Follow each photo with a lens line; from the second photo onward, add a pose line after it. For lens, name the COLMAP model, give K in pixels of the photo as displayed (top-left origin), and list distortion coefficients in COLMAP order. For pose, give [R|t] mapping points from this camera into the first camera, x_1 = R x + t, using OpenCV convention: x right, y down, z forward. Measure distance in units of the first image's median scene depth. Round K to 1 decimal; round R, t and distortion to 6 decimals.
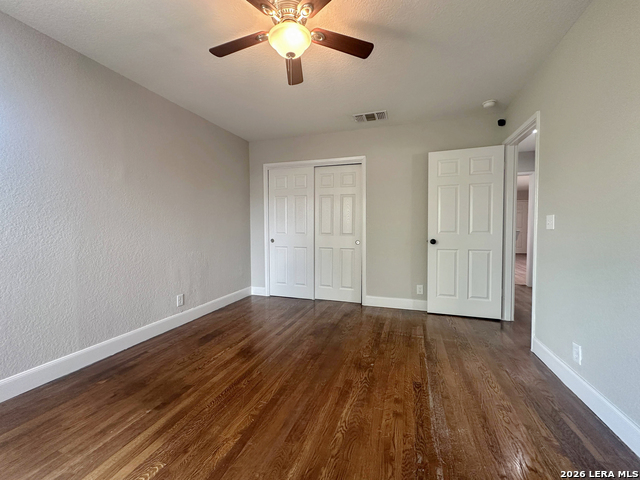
lens RADIAL K [[257.6, 0, 318.9], [0, 257.6, 237.9], [0, 0, 1]] dist [-0.009247, -0.000399]
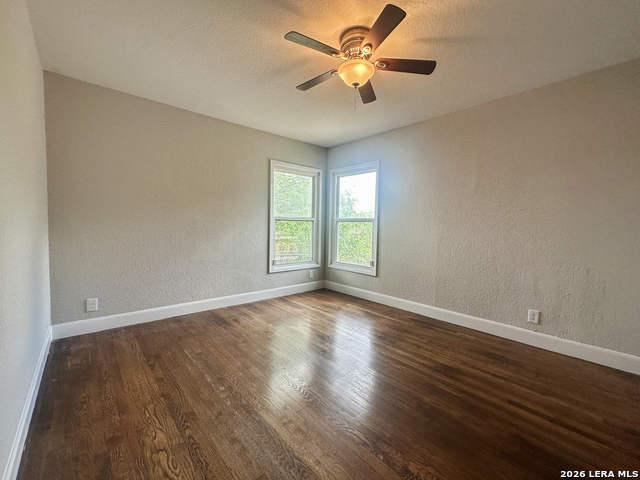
lens RADIAL K [[257.6, 0, 318.9], [0, 257.6, 237.9], [0, 0, 1]] dist [-0.009247, -0.000399]
pose [[-0.475058, 0.045264, -0.878790, 0.678548], [-0.054343, 0.995261, 0.080640, -0.059156], [0.878275, 0.086065, -0.470347, 0.957280]]
